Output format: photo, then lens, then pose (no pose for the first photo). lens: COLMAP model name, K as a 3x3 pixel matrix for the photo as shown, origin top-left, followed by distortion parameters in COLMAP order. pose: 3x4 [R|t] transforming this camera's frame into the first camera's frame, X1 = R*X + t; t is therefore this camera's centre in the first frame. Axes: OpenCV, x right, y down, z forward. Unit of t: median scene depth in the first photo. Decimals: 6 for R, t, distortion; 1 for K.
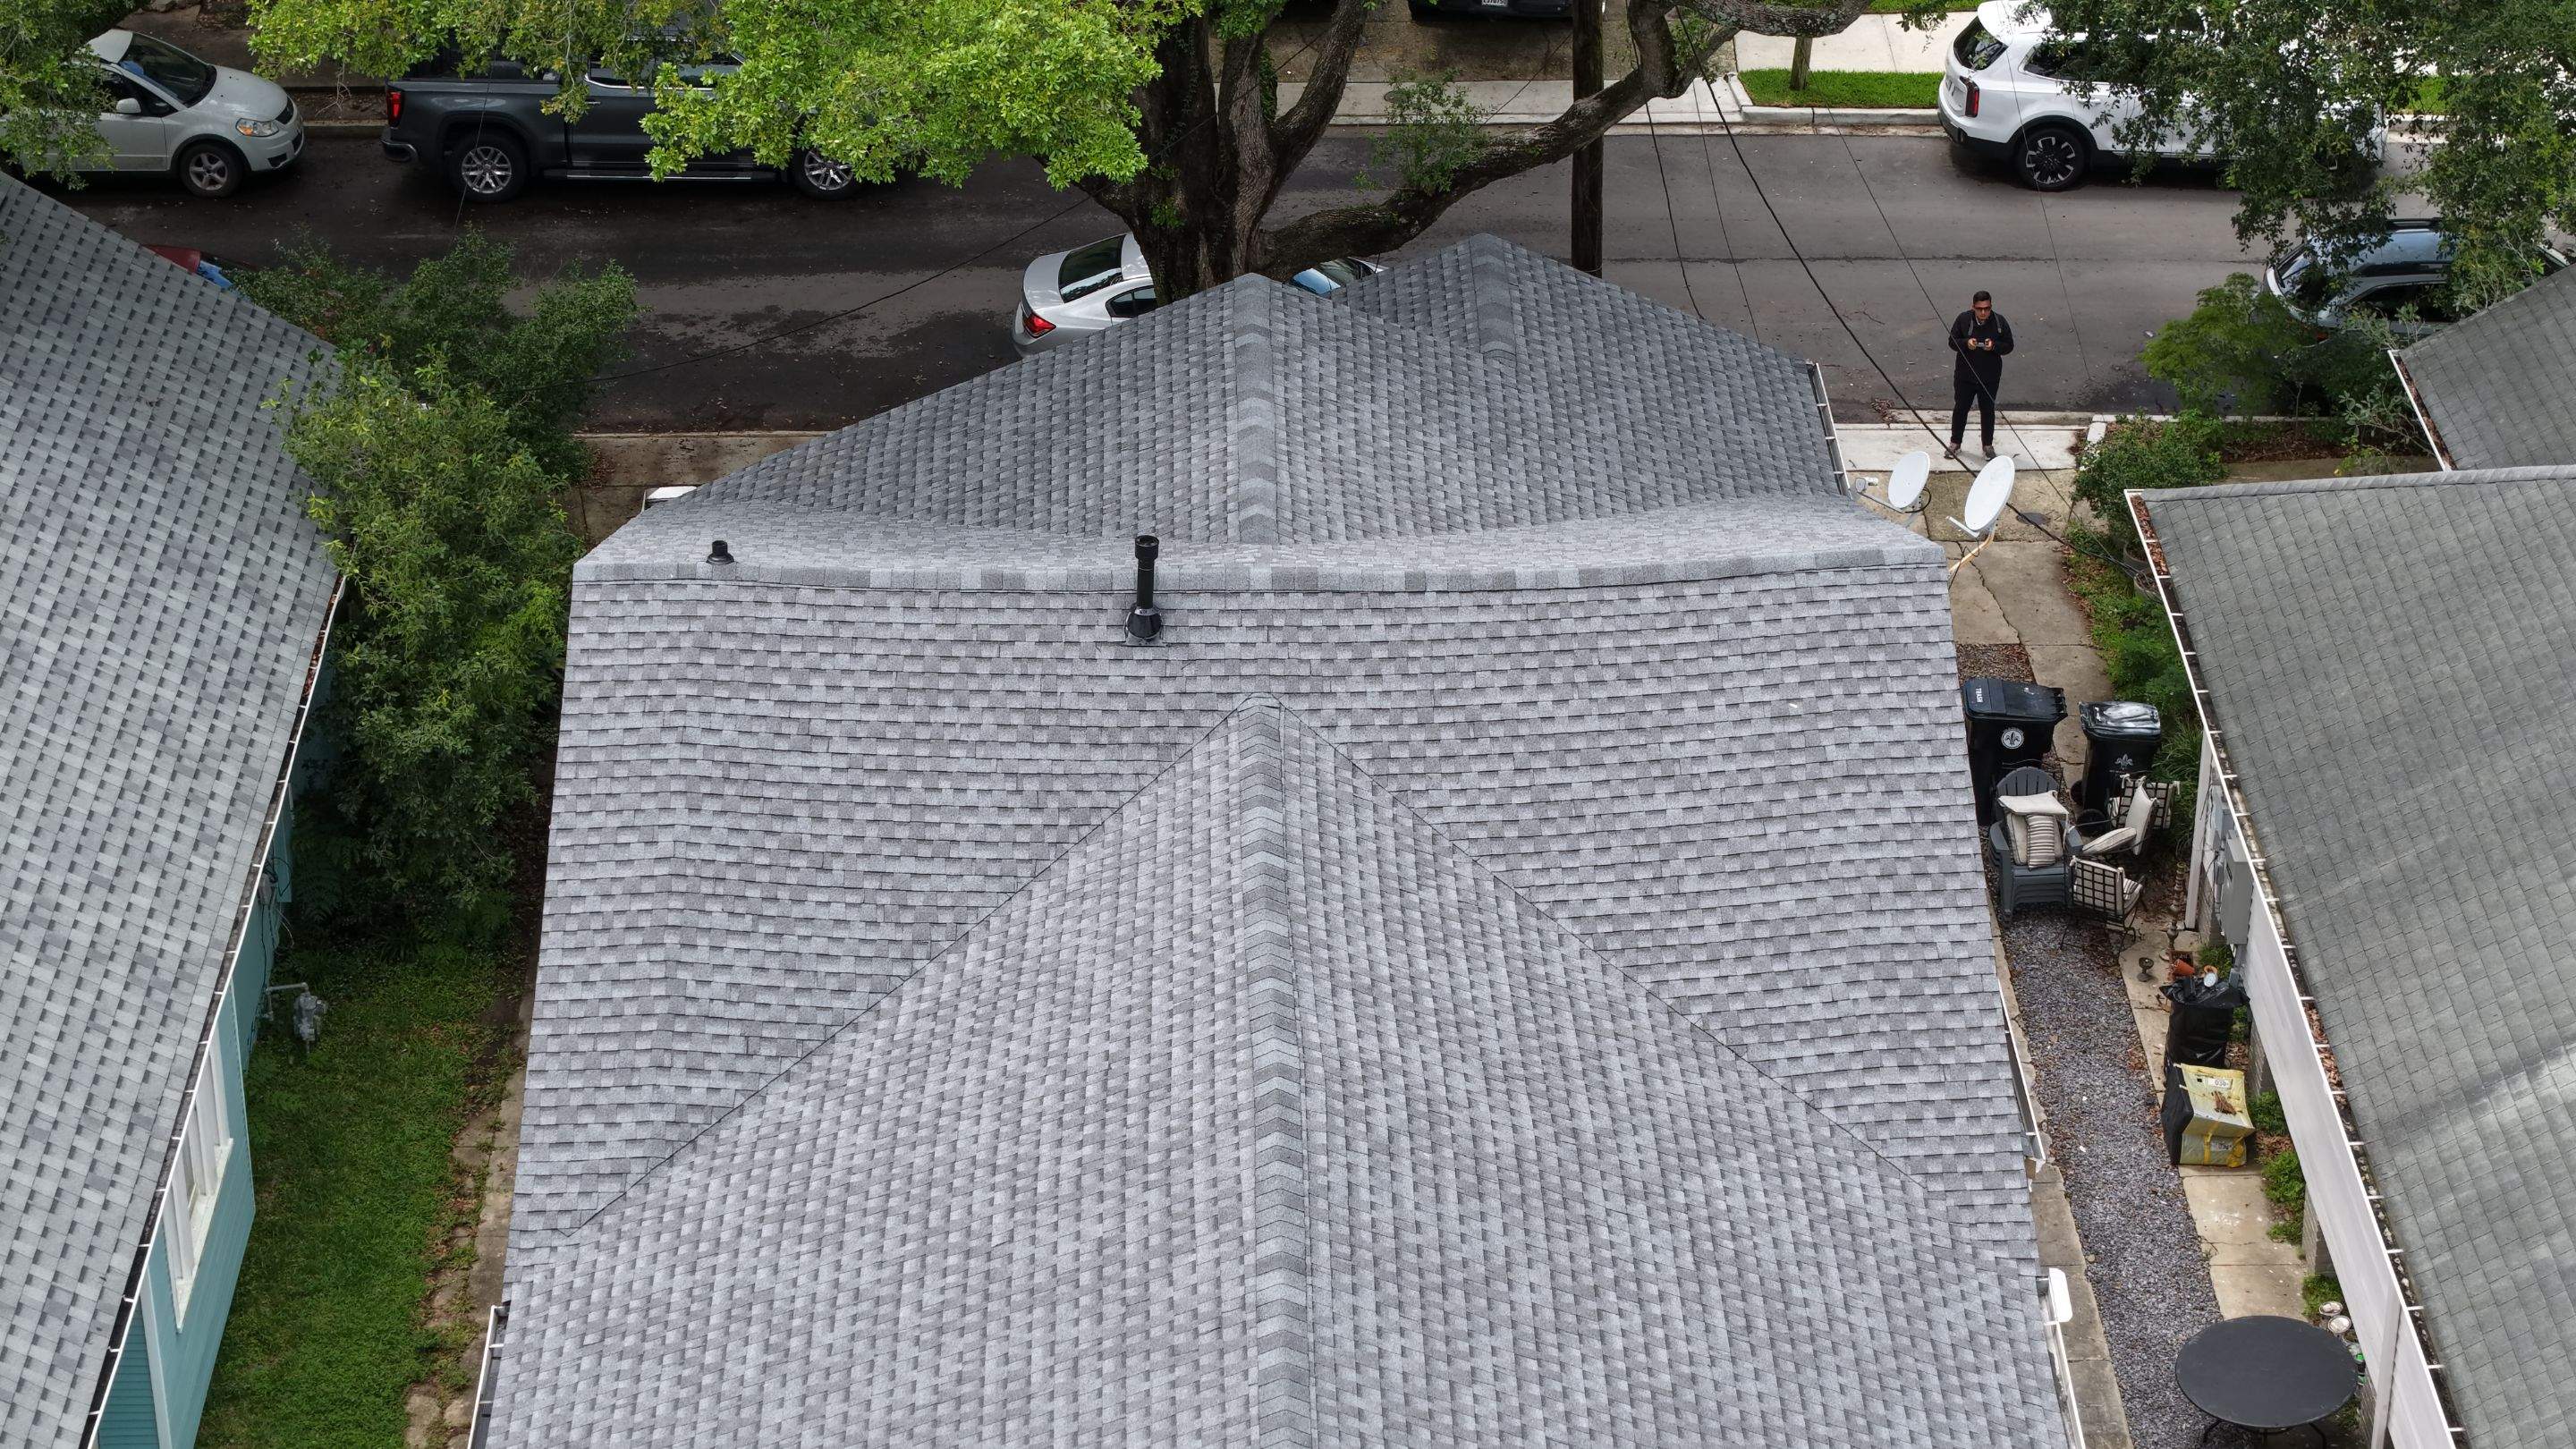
lens RADIAL K [[5426.6, 0, 1332.8], [0, 5426.6, 723.5], [0, 0, 1]] dist [-0.227822, 1.025035]
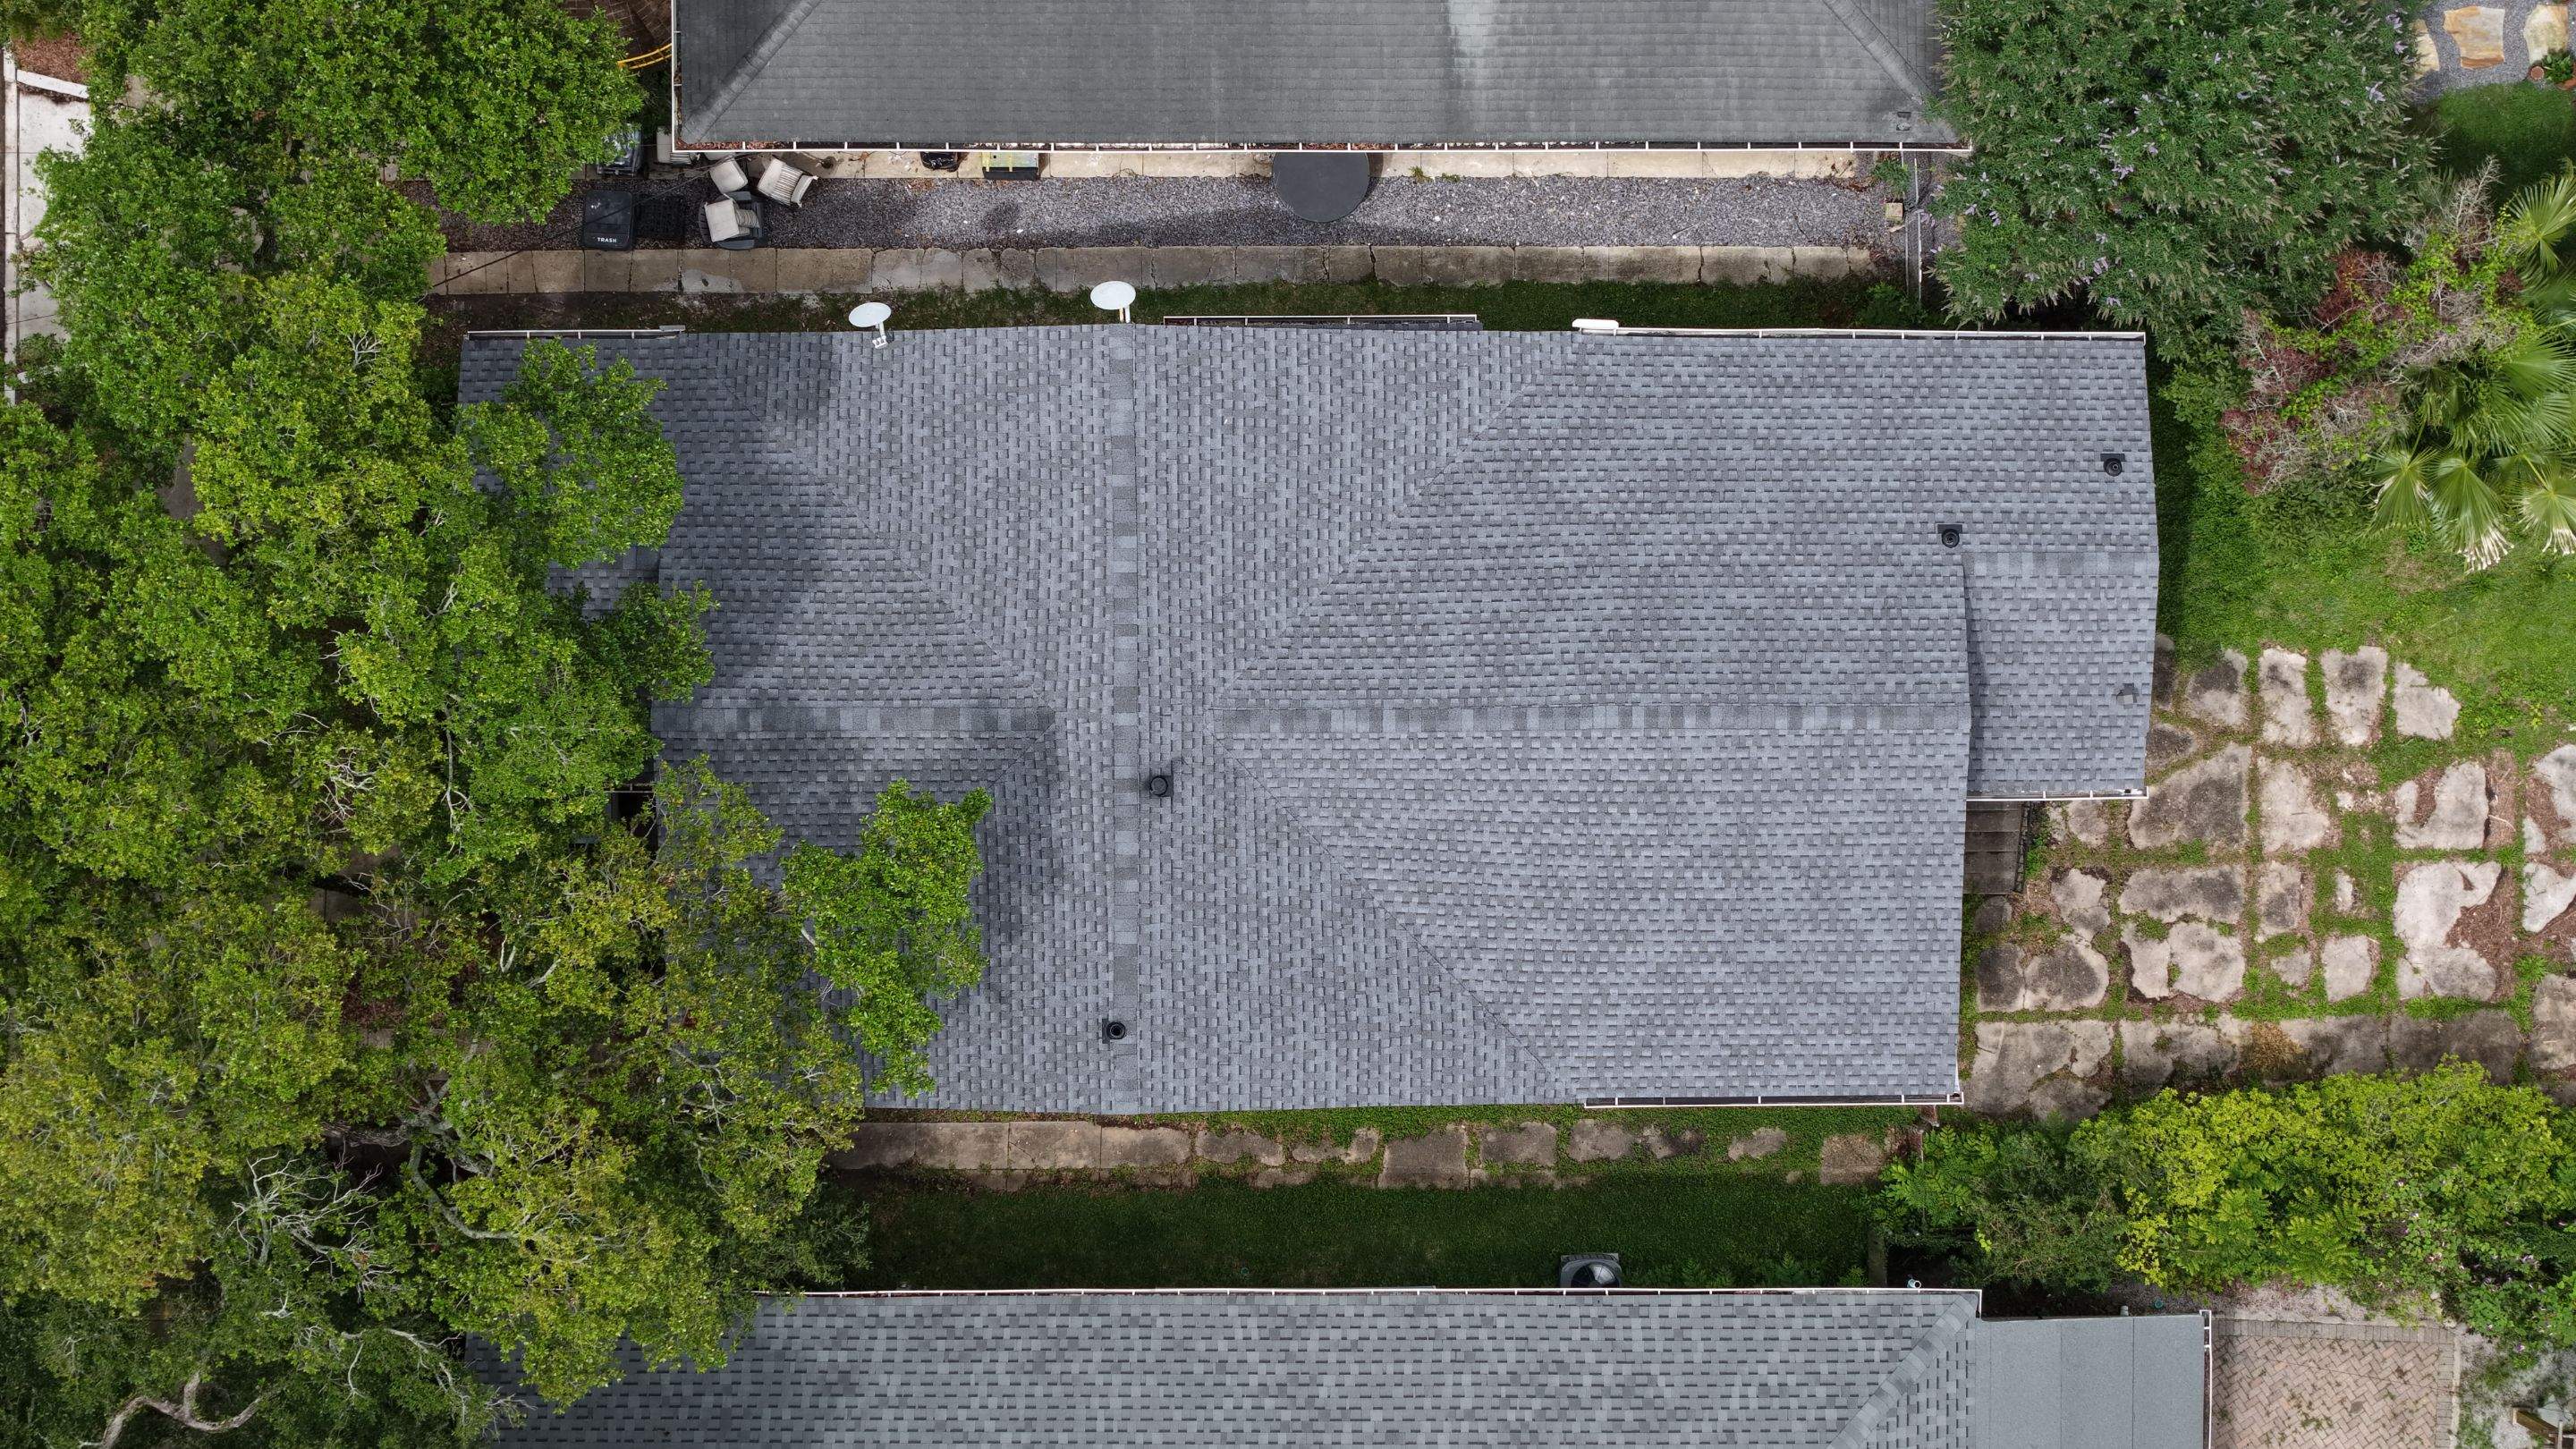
lens RADIAL K [[5426.6, 0, 1332.8], [0, 5426.6, 723.5], [0, 0, 1]] dist [-0.227822, 1.025035]
pose [[0.023626, -0.999670, -0.010130, 0.004650], [0.463953, 0.001988, 0.885858, -1.579800], [-0.885545, -0.025629, 0.463847, 0.139683]]
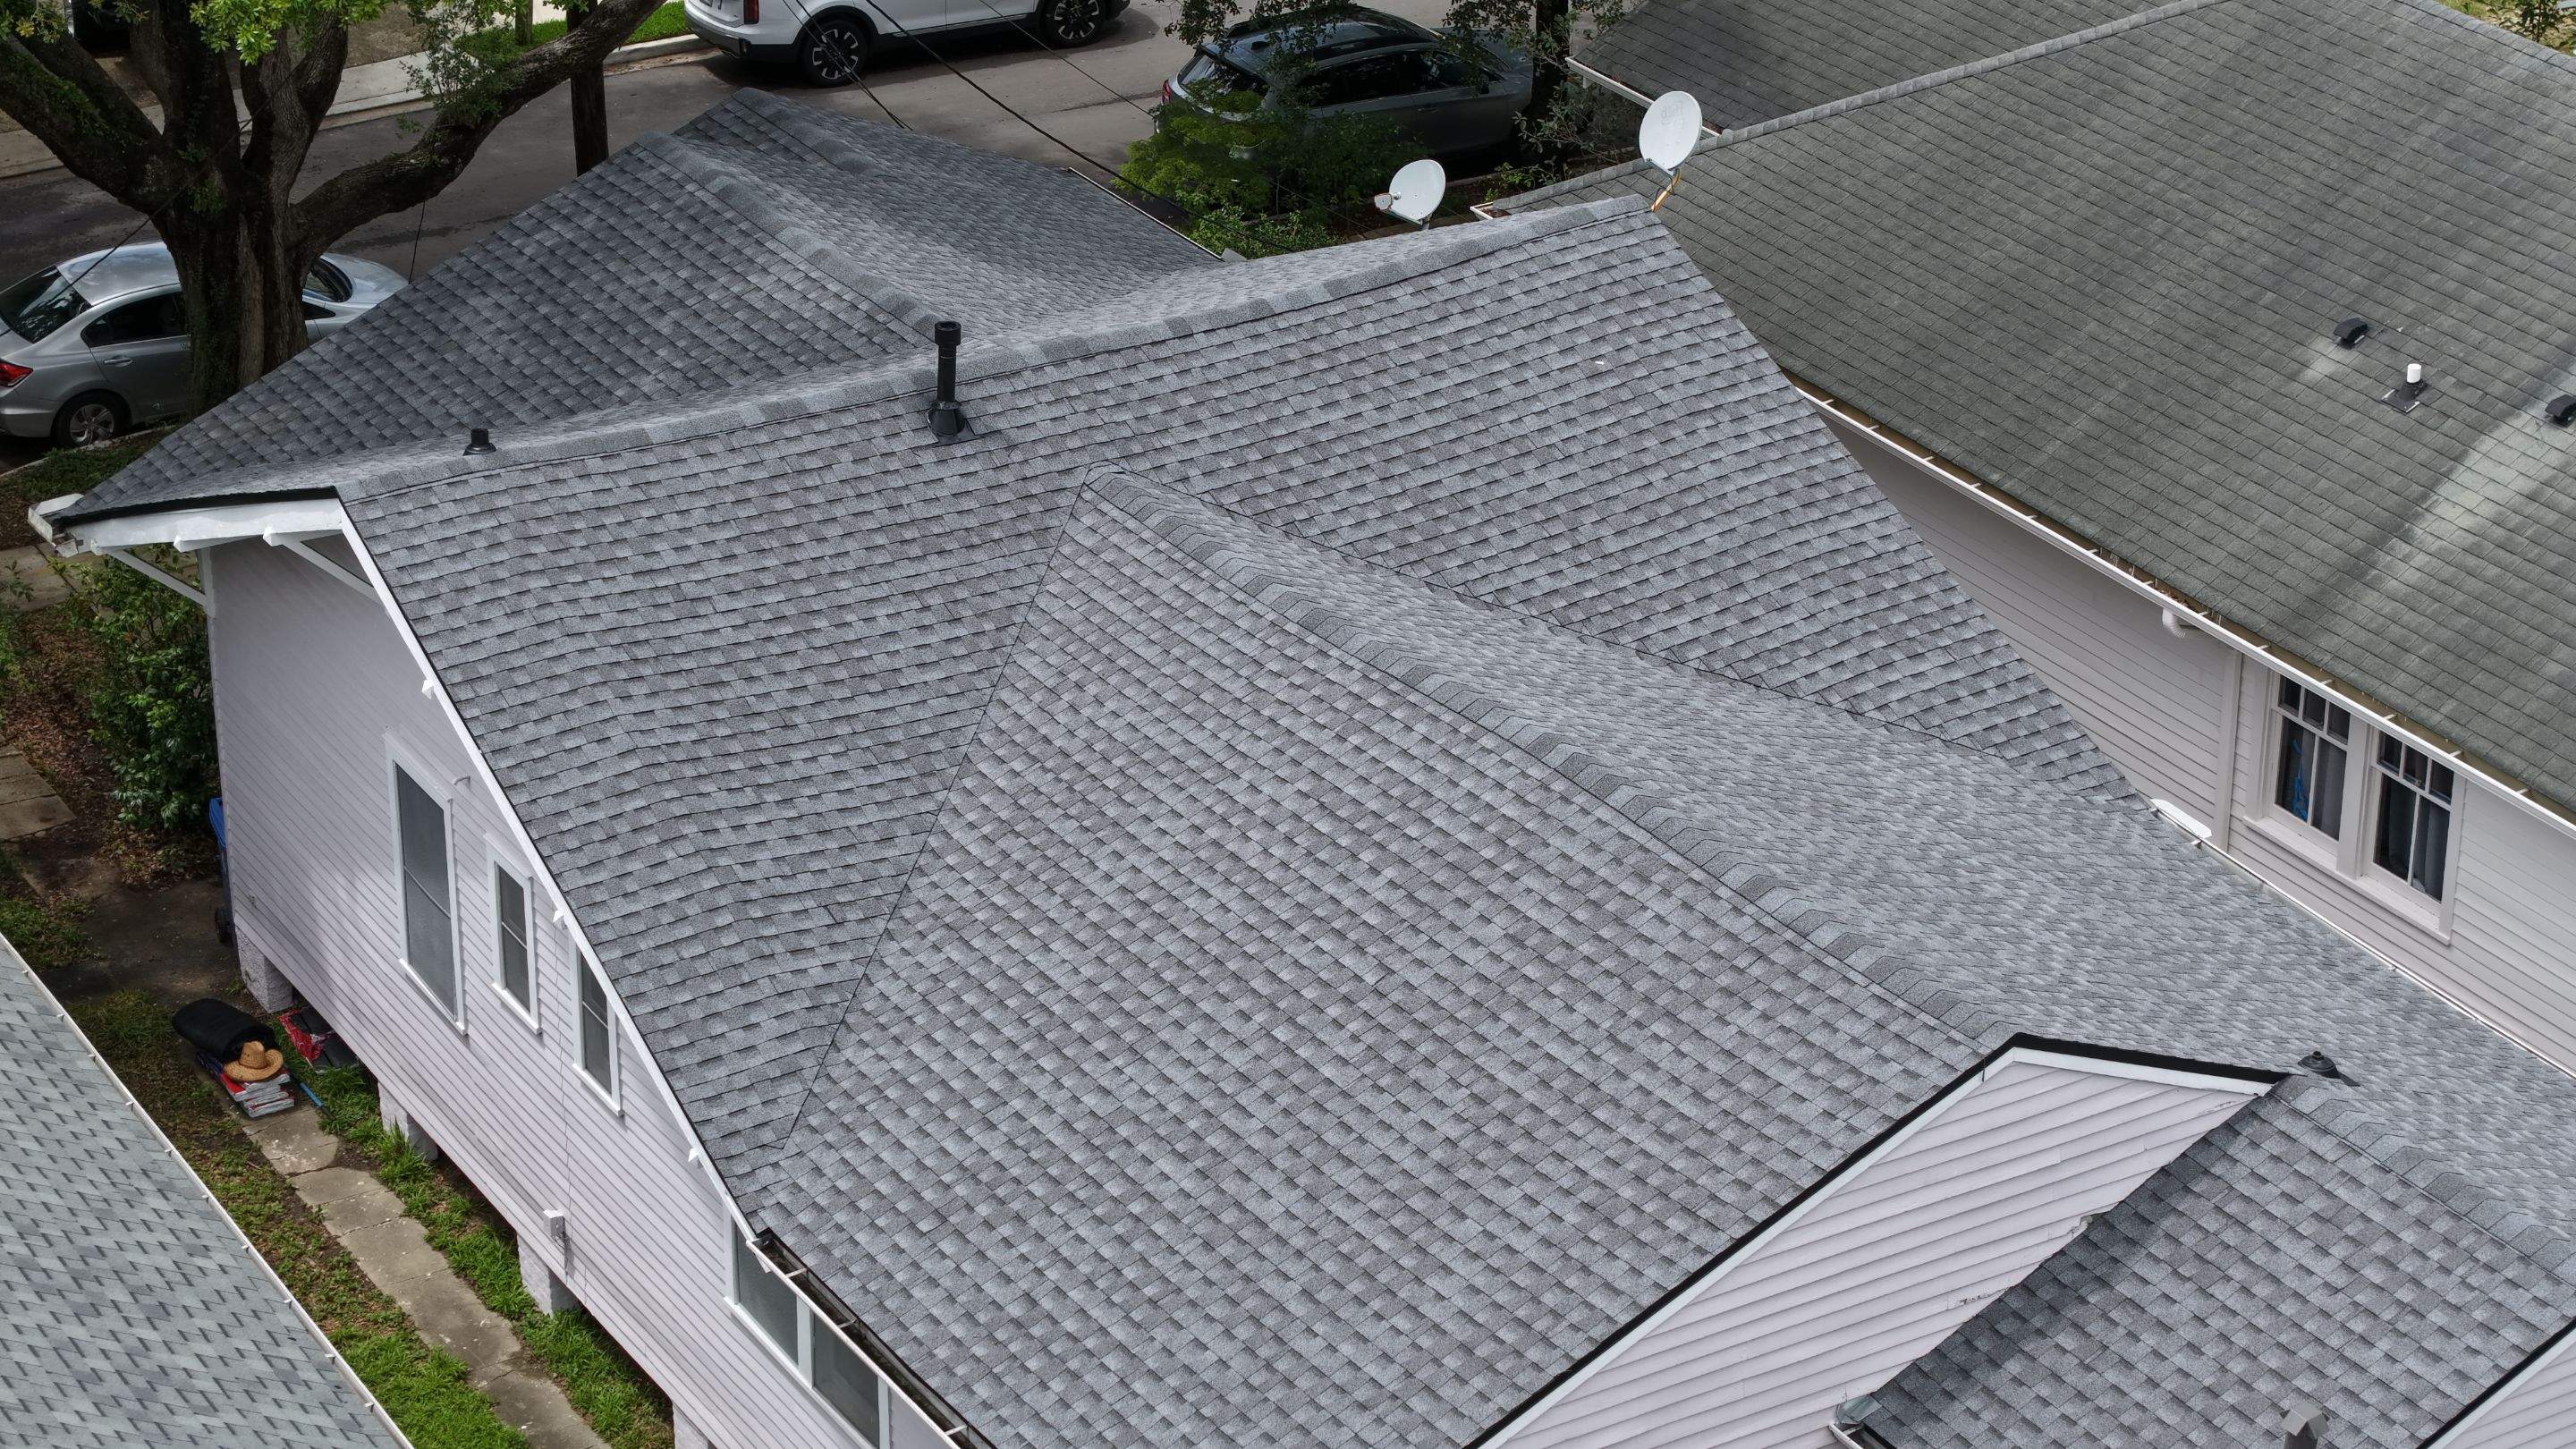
lens RADIAL K [[5426.6, 0, 1332.8], [0, 5426.6, 723.5], [0, 0, 1]] dist [-0.227822, 1.025035]
pose [[0.865534, -0.218962, 0.450452, -0.409516], [0.239349, 0.970859, 0.012026, 0.036498], [-0.439958, 0.097406, 0.892720, 0.164417]]
